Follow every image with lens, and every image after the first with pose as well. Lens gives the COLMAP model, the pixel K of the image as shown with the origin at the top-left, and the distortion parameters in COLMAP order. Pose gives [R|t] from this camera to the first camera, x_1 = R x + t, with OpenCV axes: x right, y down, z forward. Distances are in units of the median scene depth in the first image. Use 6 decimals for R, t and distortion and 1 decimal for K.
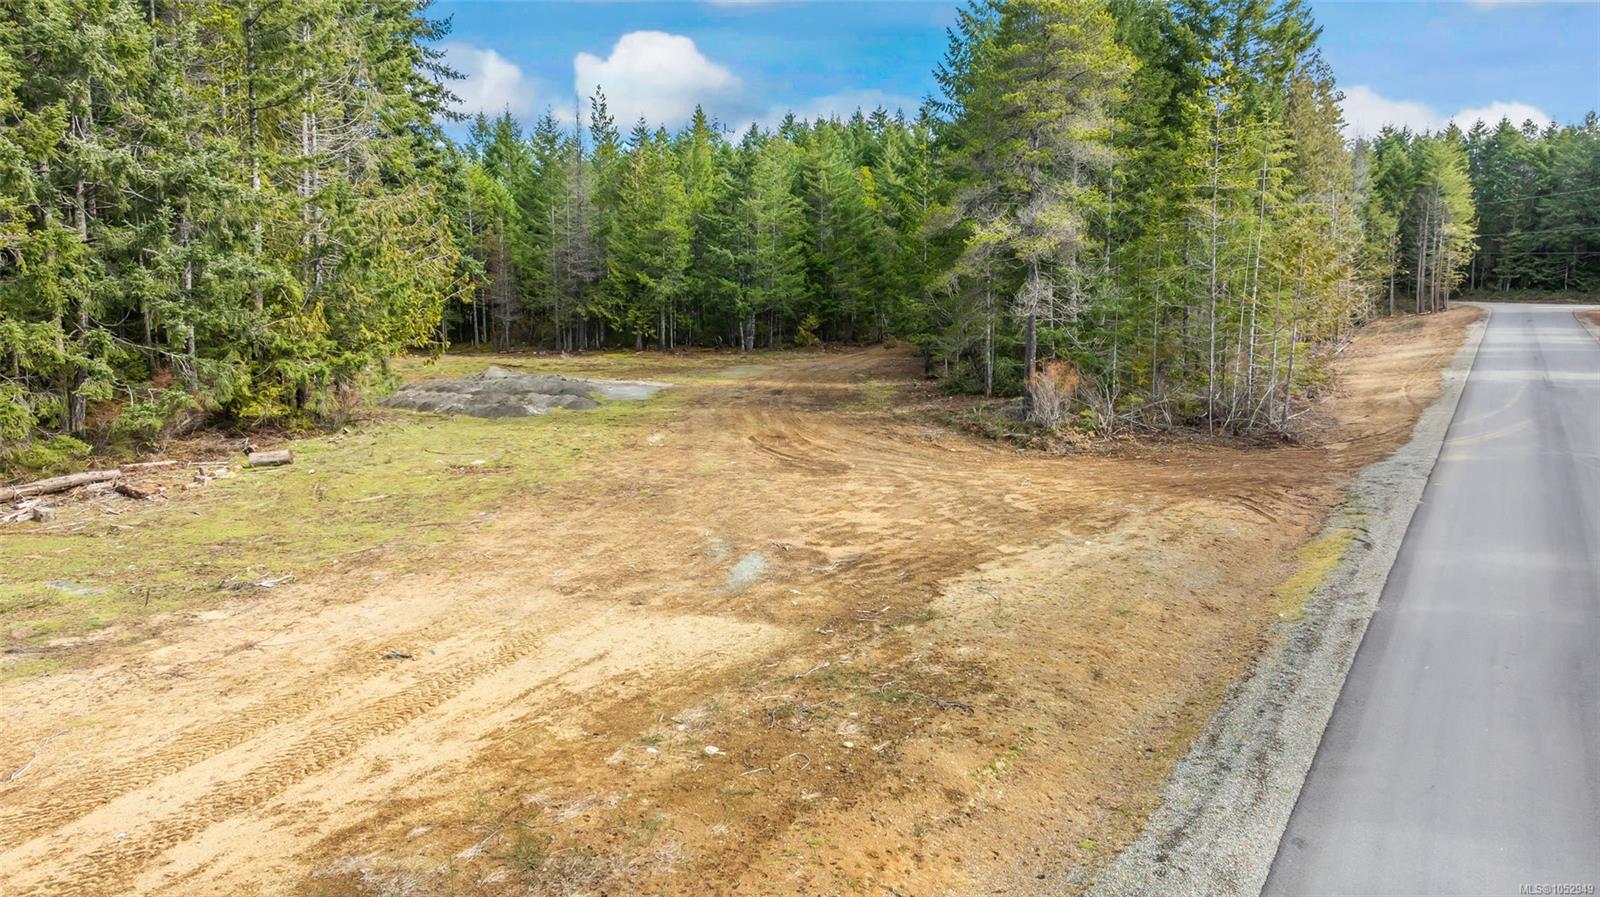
lens RADIAL K [[1102.5, 0, 810.3], [0, 1102.5, 455.9], [0, 0, 1]] dist [-0.051875, 0.049245]
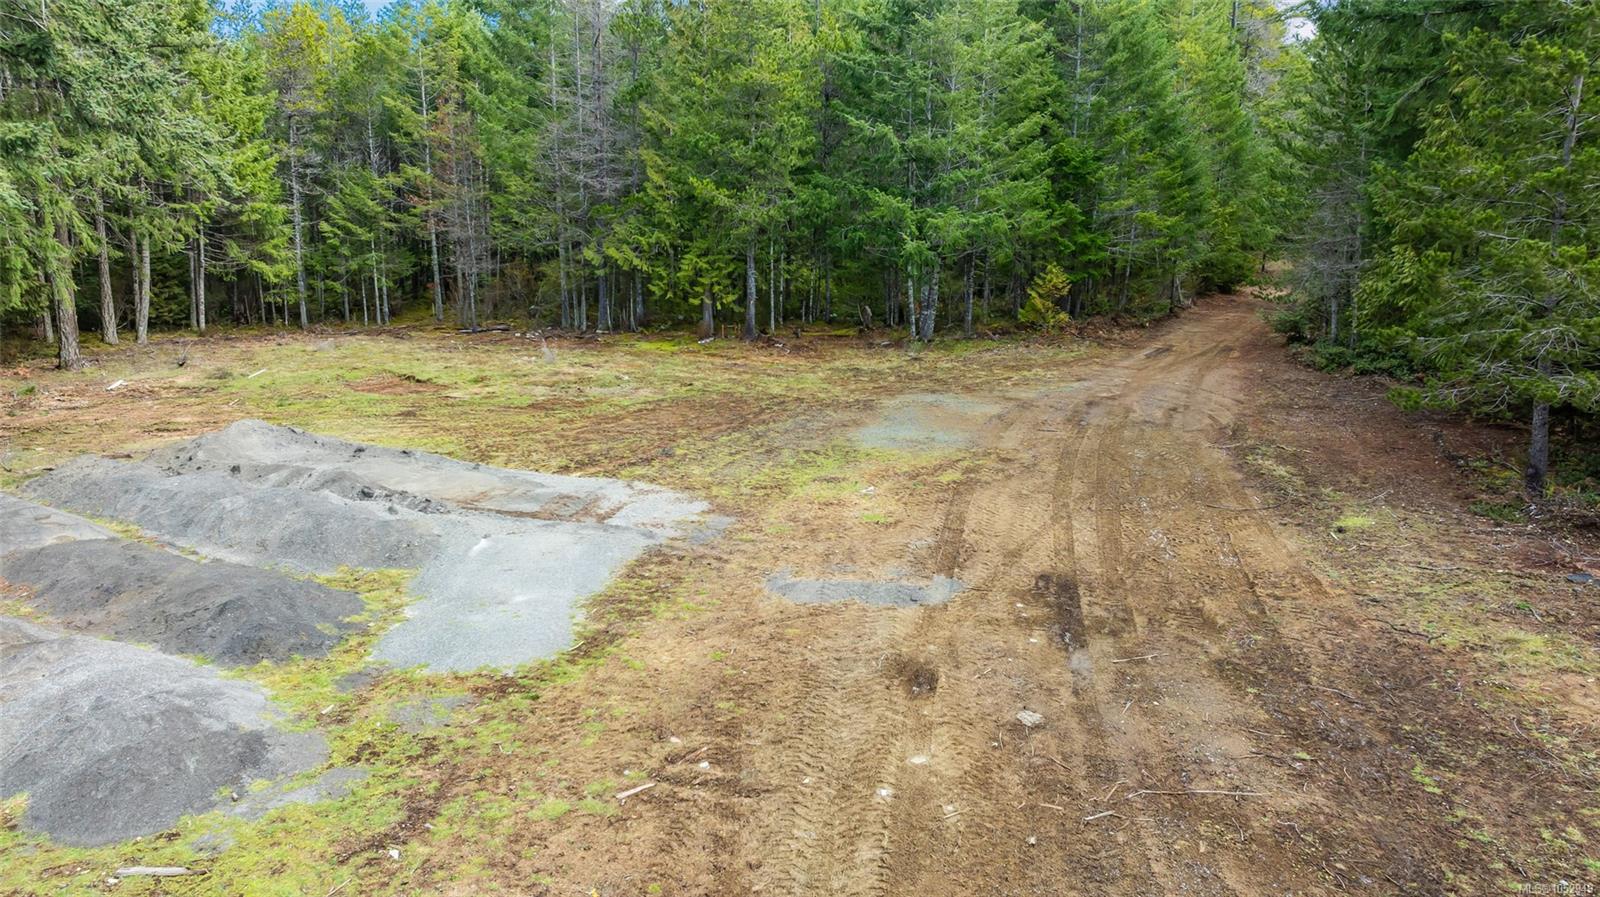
lens RADIAL K [[1102.5, 0, 810.3], [0, 1102.5, 455.9], [0, 0, 1]] dist [-0.051875, 0.049245]
pose [[0.990016, 0.029084, -0.137921, -0.037950], [-0.019859, 0.997501, 0.067802, -0.076820], [0.139549, -0.064386, 0.988120, 0.511704]]
